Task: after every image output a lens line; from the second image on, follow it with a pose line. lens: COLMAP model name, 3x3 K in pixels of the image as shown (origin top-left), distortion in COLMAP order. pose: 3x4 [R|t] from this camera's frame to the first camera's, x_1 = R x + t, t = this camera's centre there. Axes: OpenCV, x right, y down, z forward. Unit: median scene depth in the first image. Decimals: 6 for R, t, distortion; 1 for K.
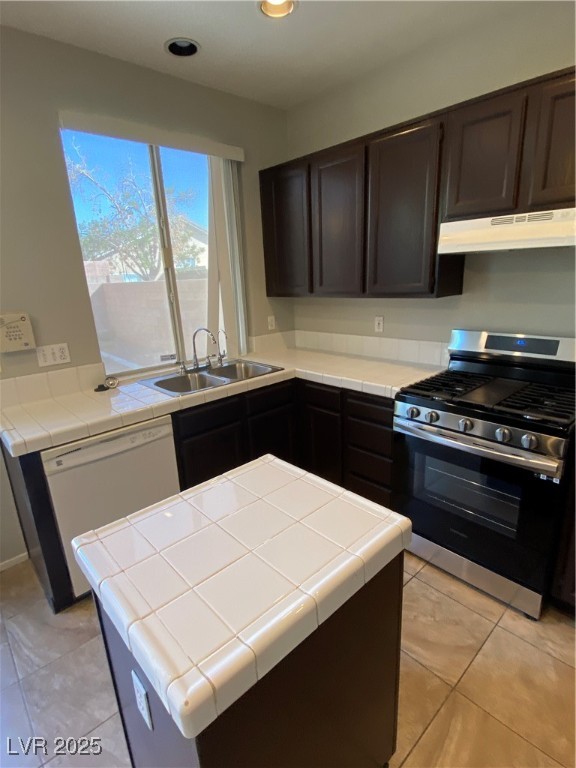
lens RADIAL K [[396.2, 0, 288.0], [0, 396.2, 384.0], [0, 0, 1]] dist [0.017848, -0.001025]
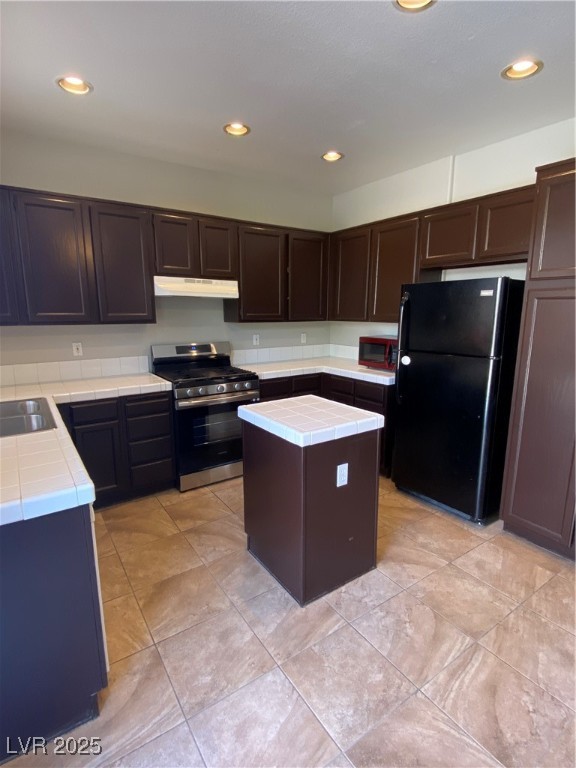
lens RADIAL K [[396.2, 0, 288.0], [0, 396.2, 384.0], [0, 0, 1]] dist [0.017848, -0.001025]
pose [[0.124499, -0.141504, 0.982078, -1.073983], [0.254797, 0.961147, 0.106187, -0.027293], [-0.958947, 0.237010, 0.155717, 0.338406]]
